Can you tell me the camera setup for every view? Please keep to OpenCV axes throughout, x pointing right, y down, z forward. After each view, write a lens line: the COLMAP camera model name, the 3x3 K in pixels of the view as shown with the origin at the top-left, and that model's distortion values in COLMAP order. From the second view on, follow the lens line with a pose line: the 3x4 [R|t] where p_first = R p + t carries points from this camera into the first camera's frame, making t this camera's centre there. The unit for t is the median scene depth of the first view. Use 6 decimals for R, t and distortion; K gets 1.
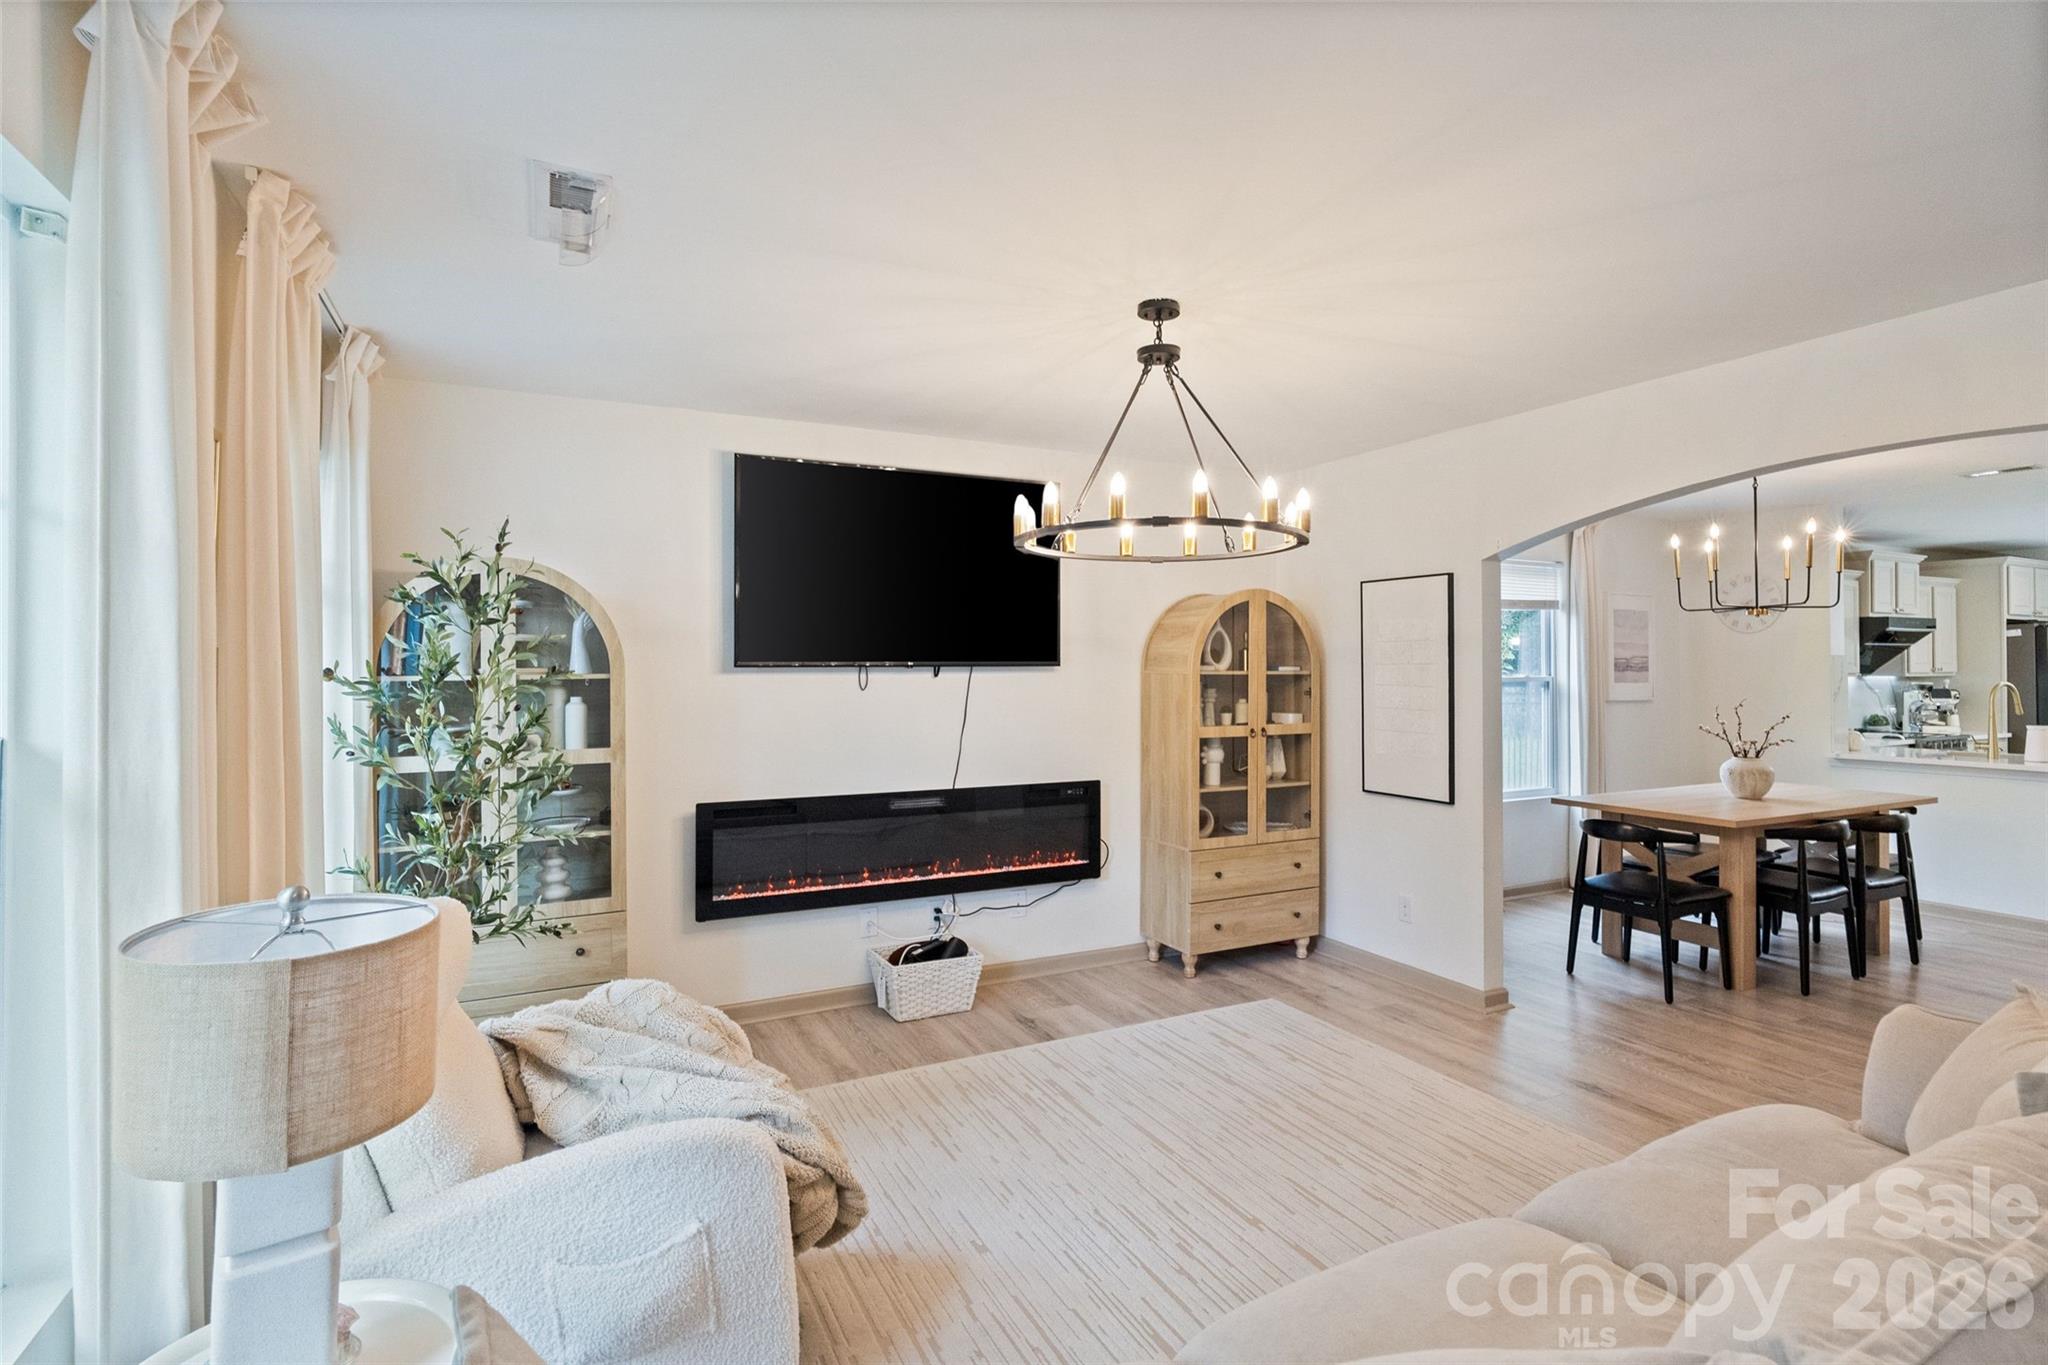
lens RADIAL K [[960.4, 0, 1024.0], [0, 960.4, 682.5], [0, 0, 1]] dist [-0.002953, -0.000278]
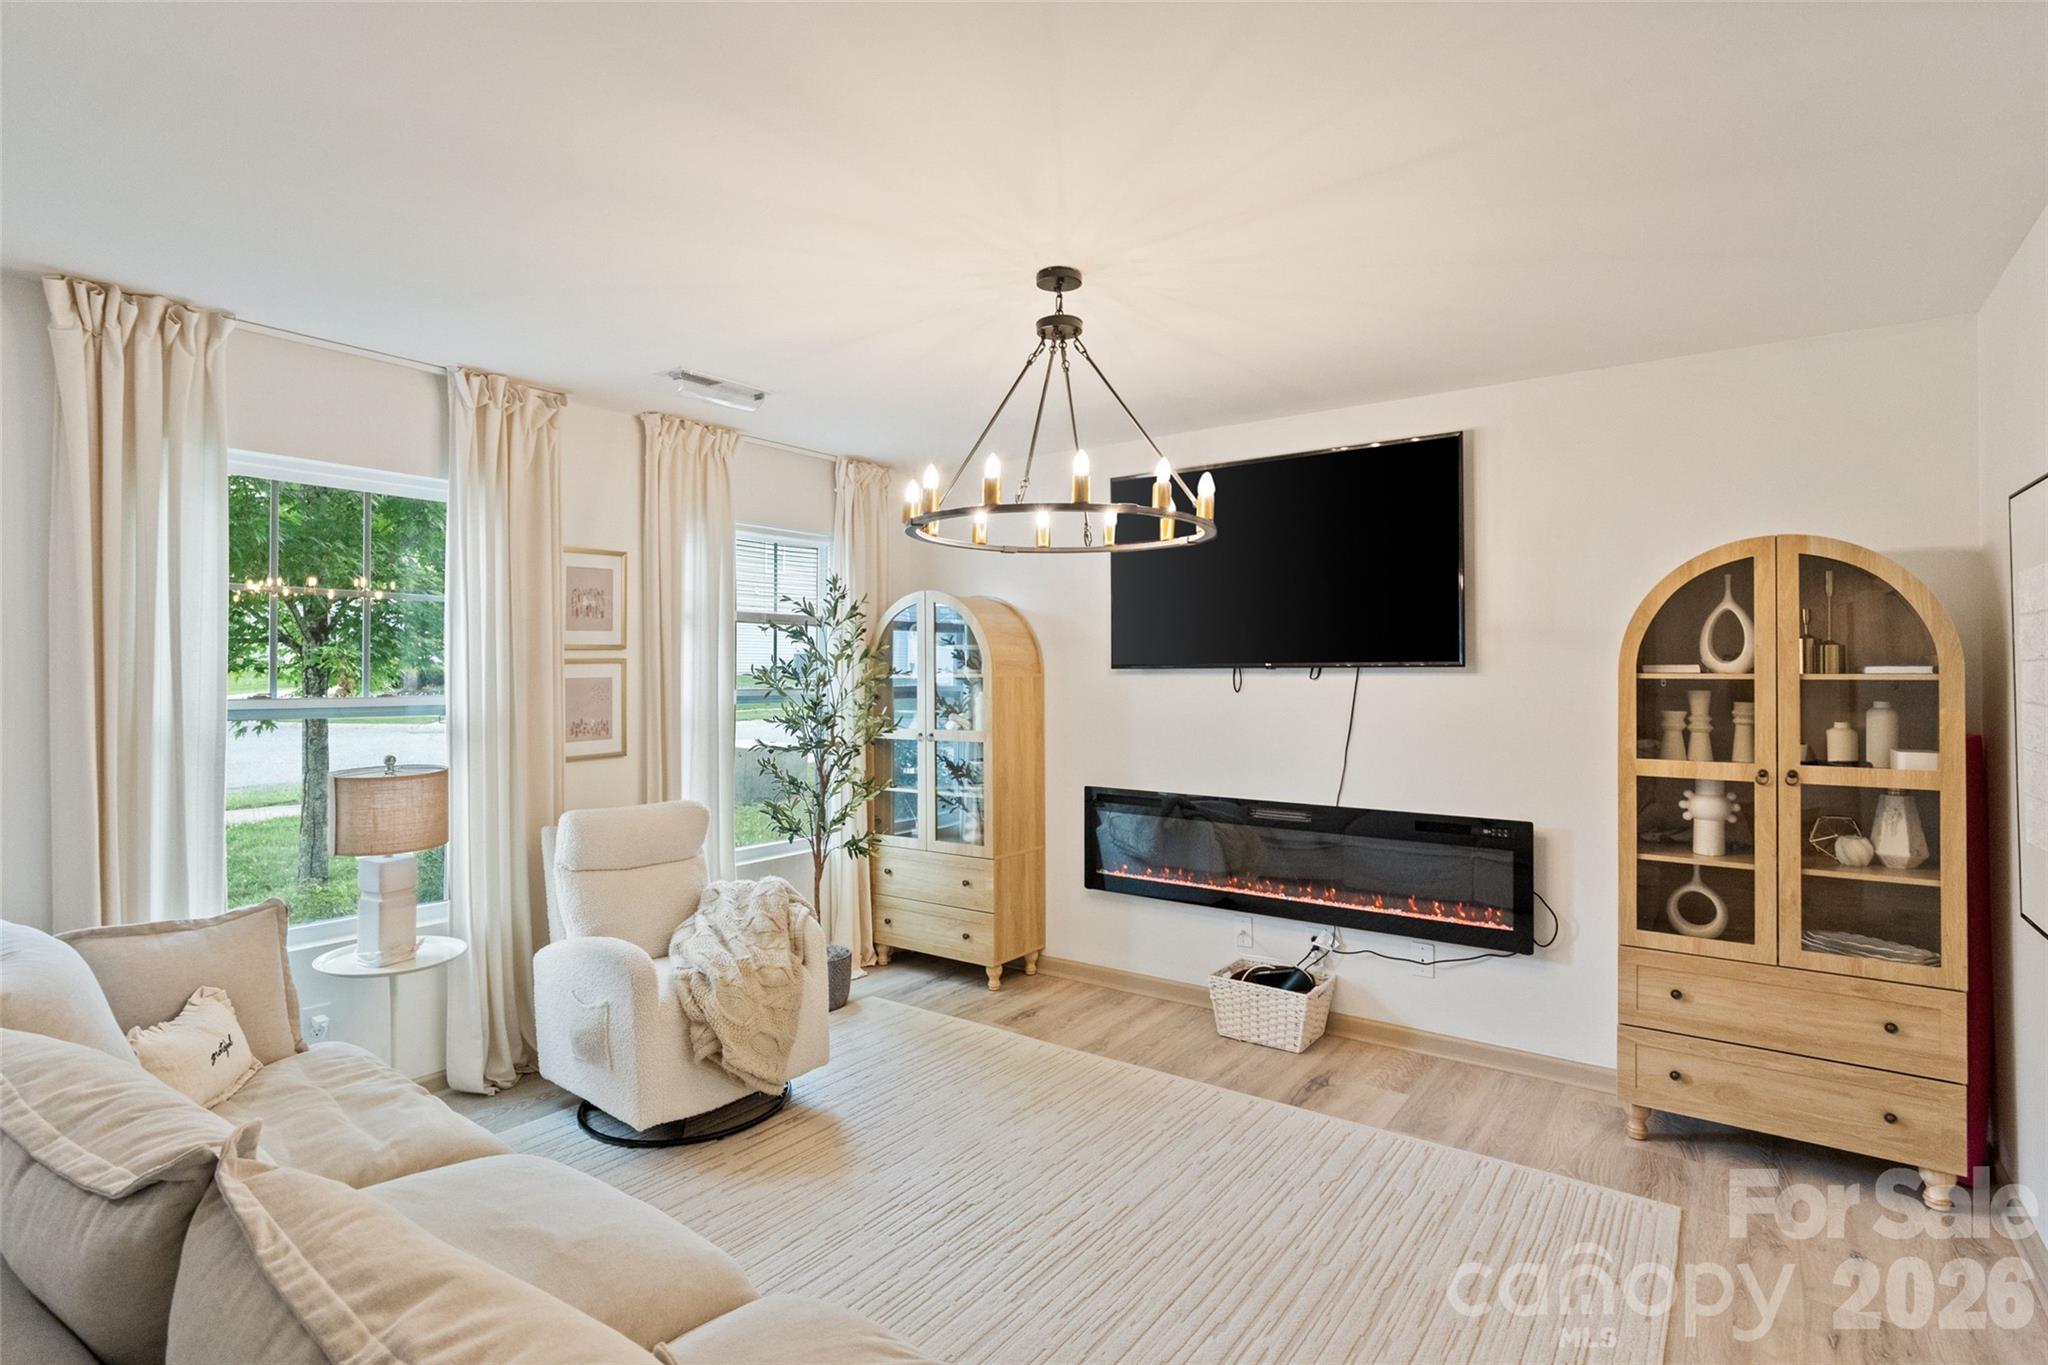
lens RADIAL K [[985.8, 0, 1024.0], [0, 985.8, 682.5], [0, 0, 1]] dist [-0.000054, -0.000062]
pose [[0.482105, 0.010261, -0.876053, 0.590512], [-0.016703, 0.999857, 0.002519, -0.000307], [0.875954, 0.013418, 0.482208, 0.317915]]
